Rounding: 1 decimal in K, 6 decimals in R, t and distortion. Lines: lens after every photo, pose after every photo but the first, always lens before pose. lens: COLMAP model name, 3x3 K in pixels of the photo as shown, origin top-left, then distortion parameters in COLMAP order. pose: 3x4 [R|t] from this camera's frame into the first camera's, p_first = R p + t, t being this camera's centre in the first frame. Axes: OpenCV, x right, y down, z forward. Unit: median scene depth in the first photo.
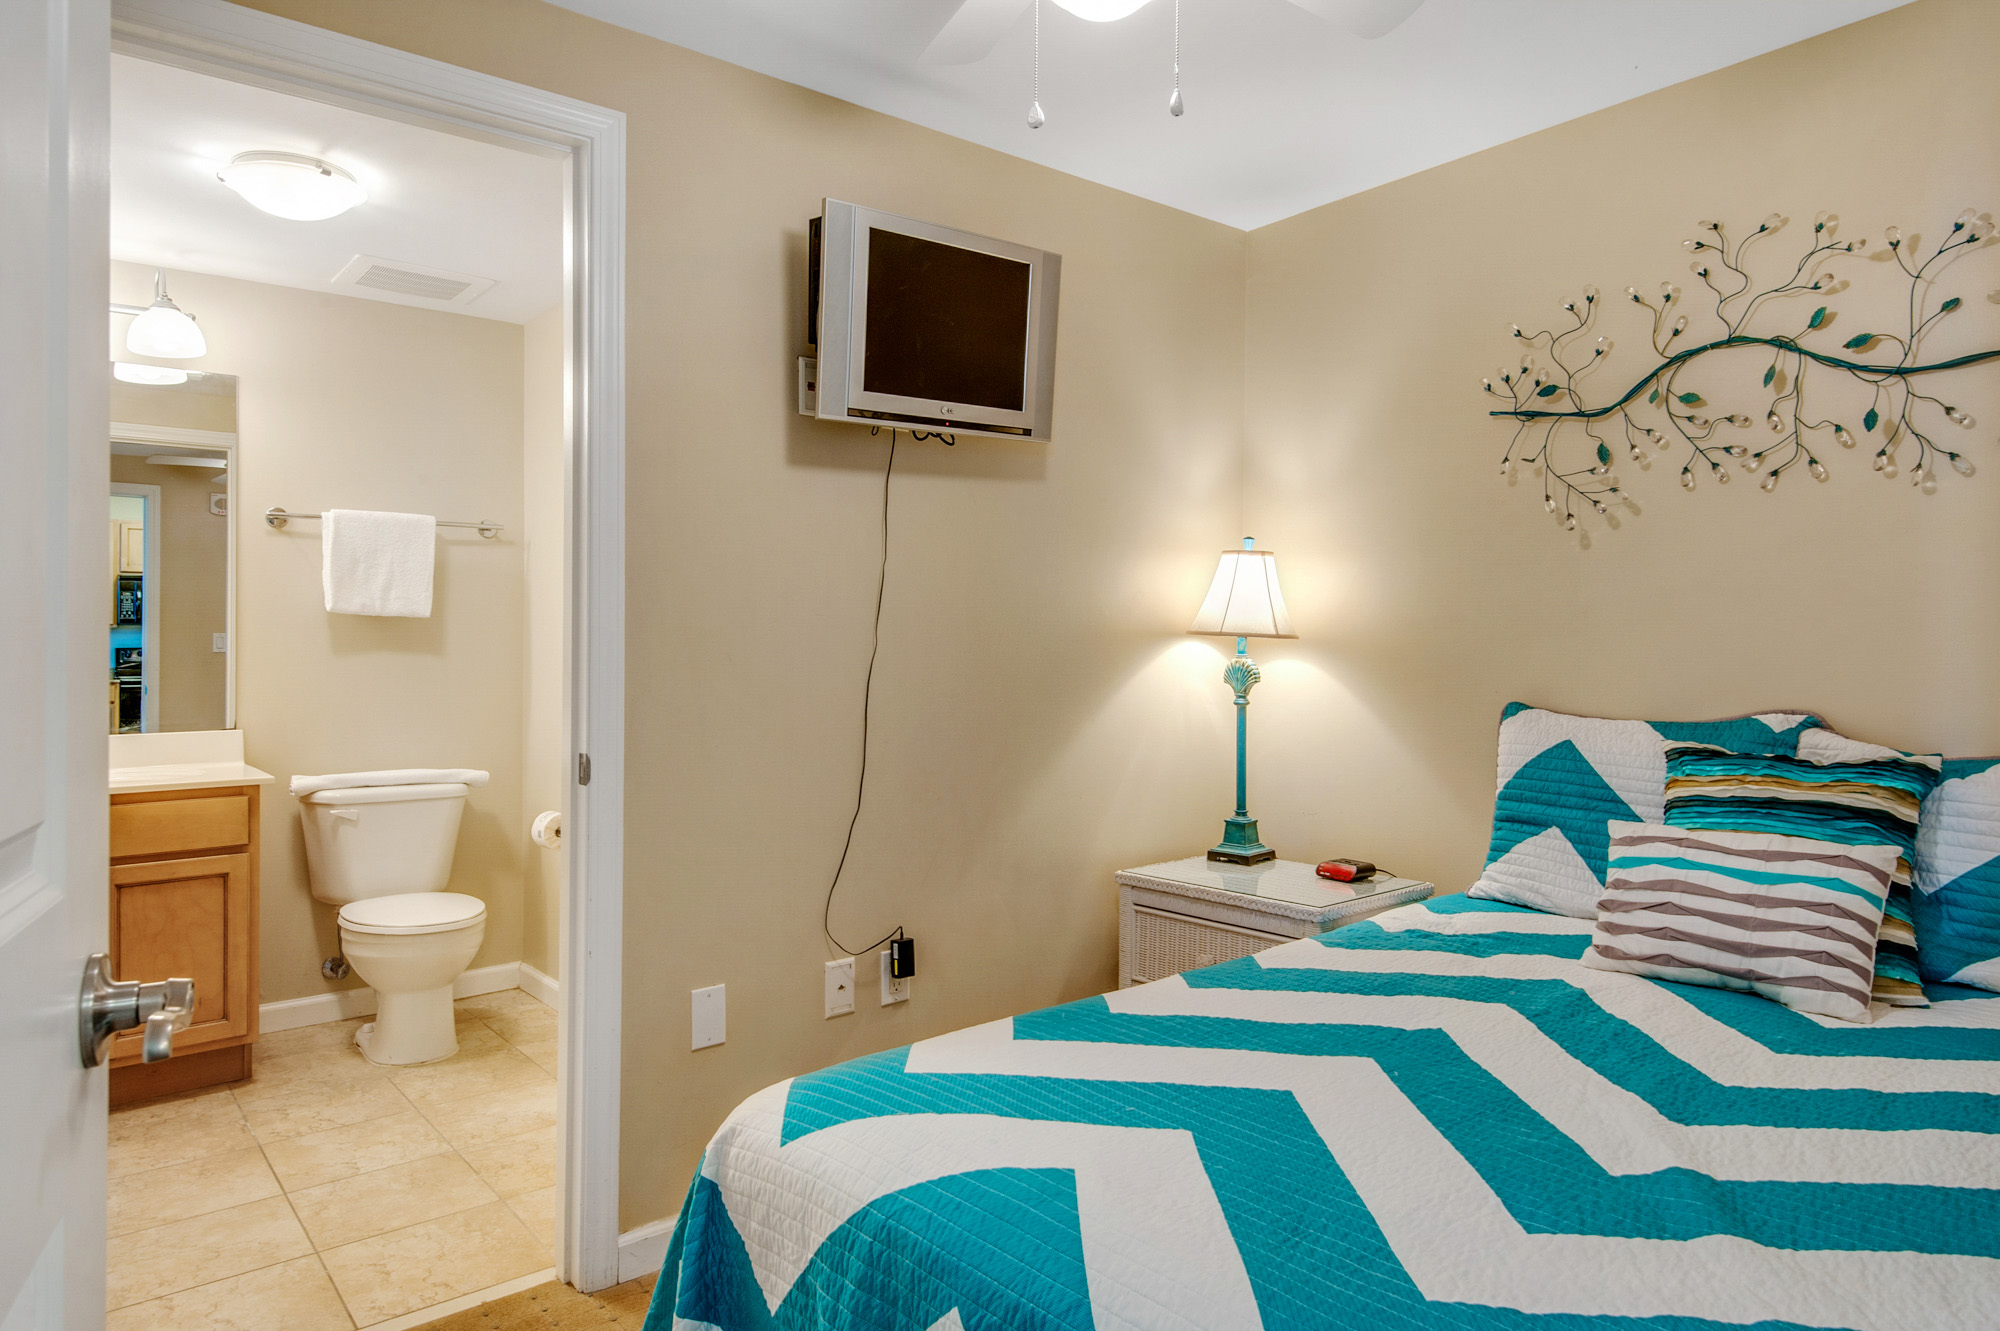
lens RADIAL K [[1245.5, 0, 1000.1], [0, 1245.5, 661.2], [0, 0, 1]] dist [0.005582, -0.000332]
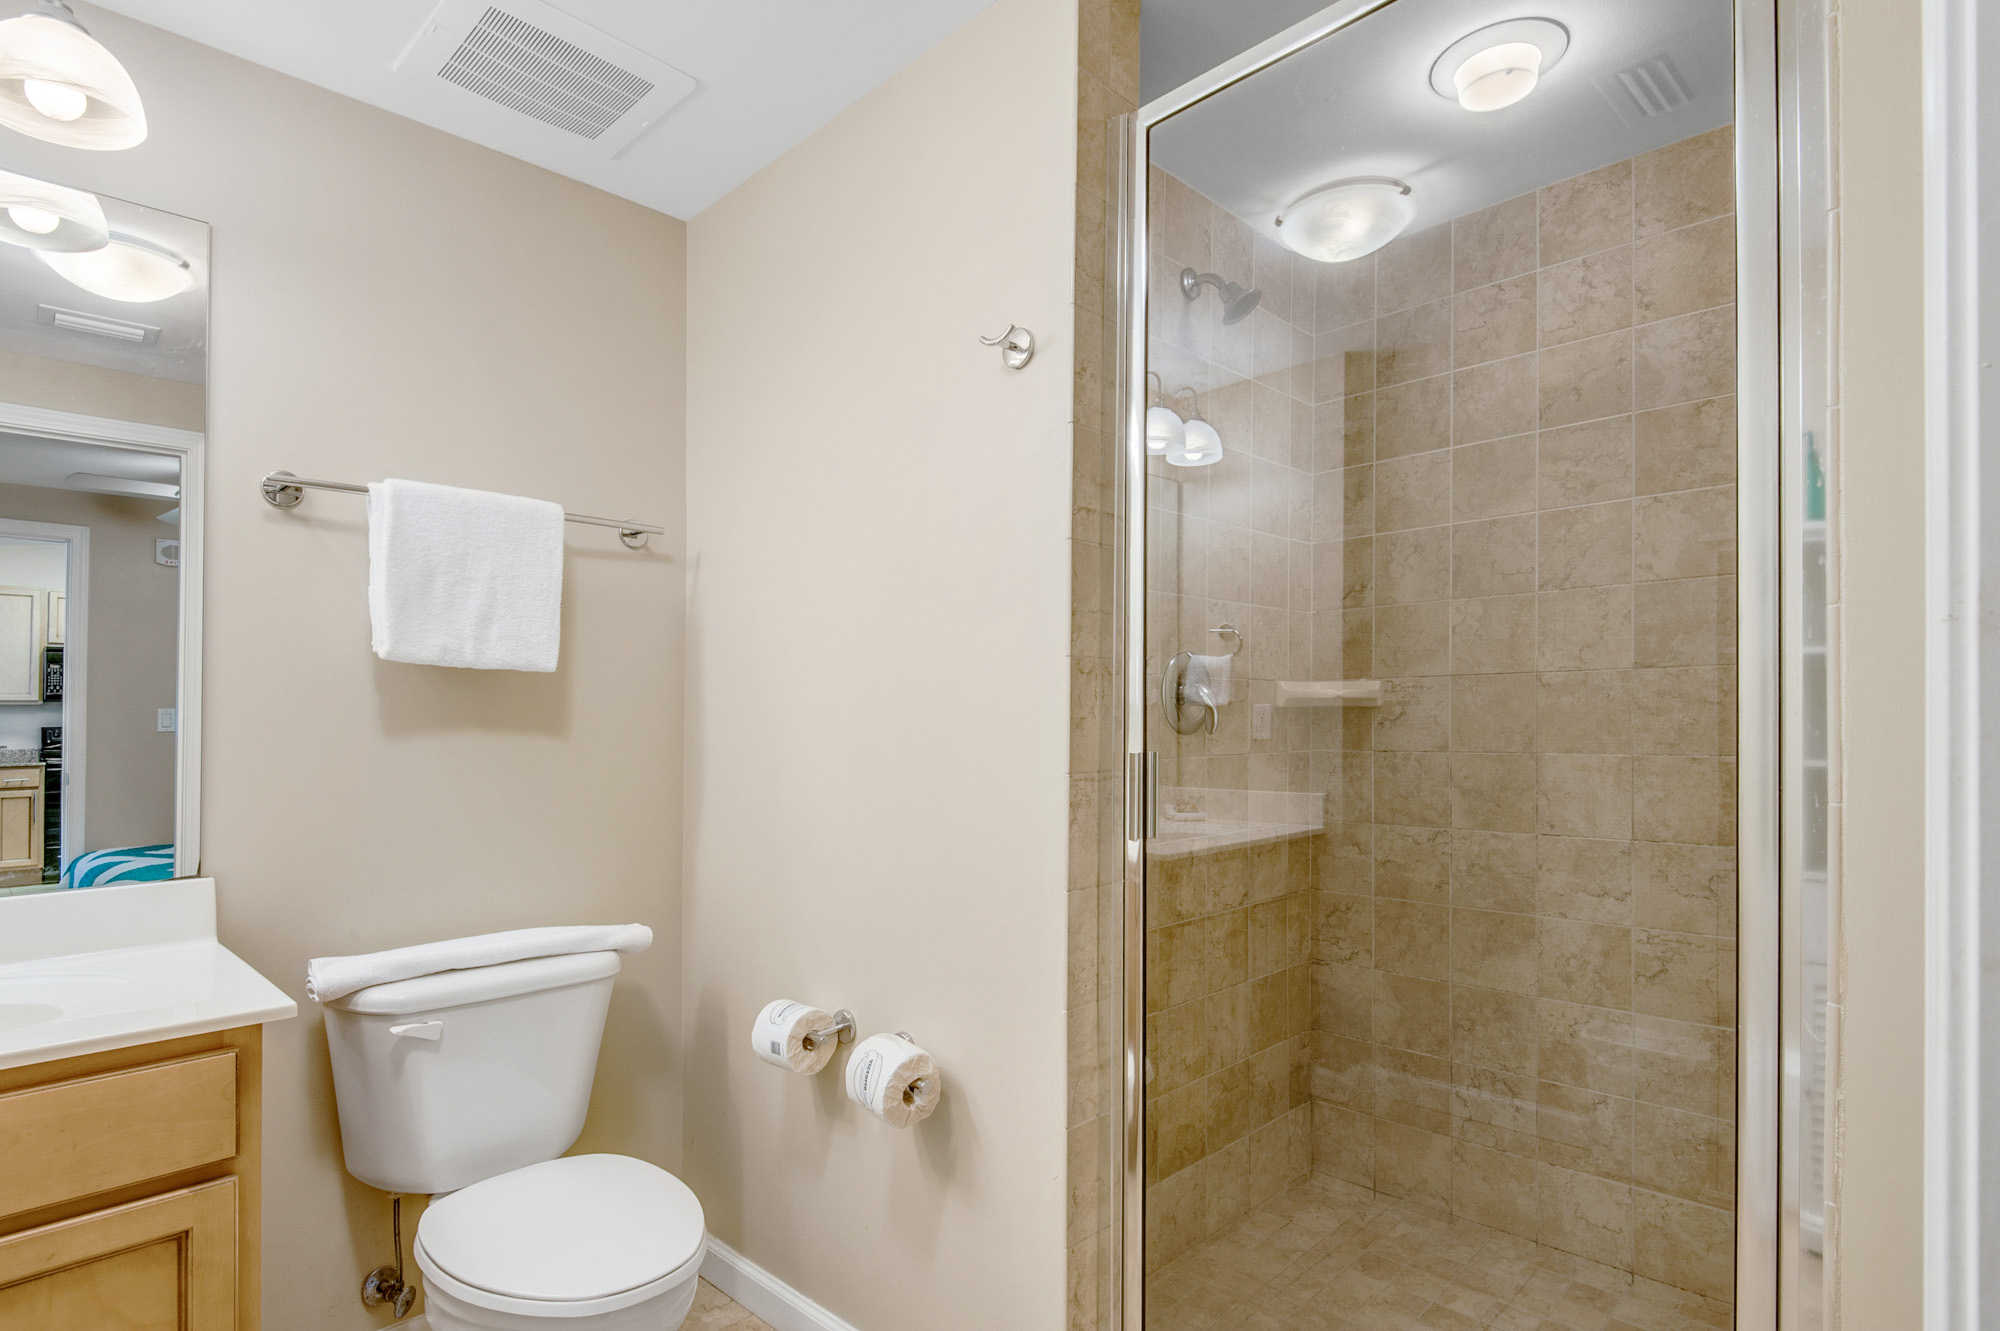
lens RADIAL K [[1035.8, 0, 1009.9], [0, 1035.8, 718.0], [0, 0, 1]] dist [-0.002608, -0.000833]
pose [[0.992119, -0.003974, 0.125237, -0.313193], [0.005897, 0.999870, -0.014988, -0.005206], [-0.125161, 0.015609, 0.992014, 0.499383]]
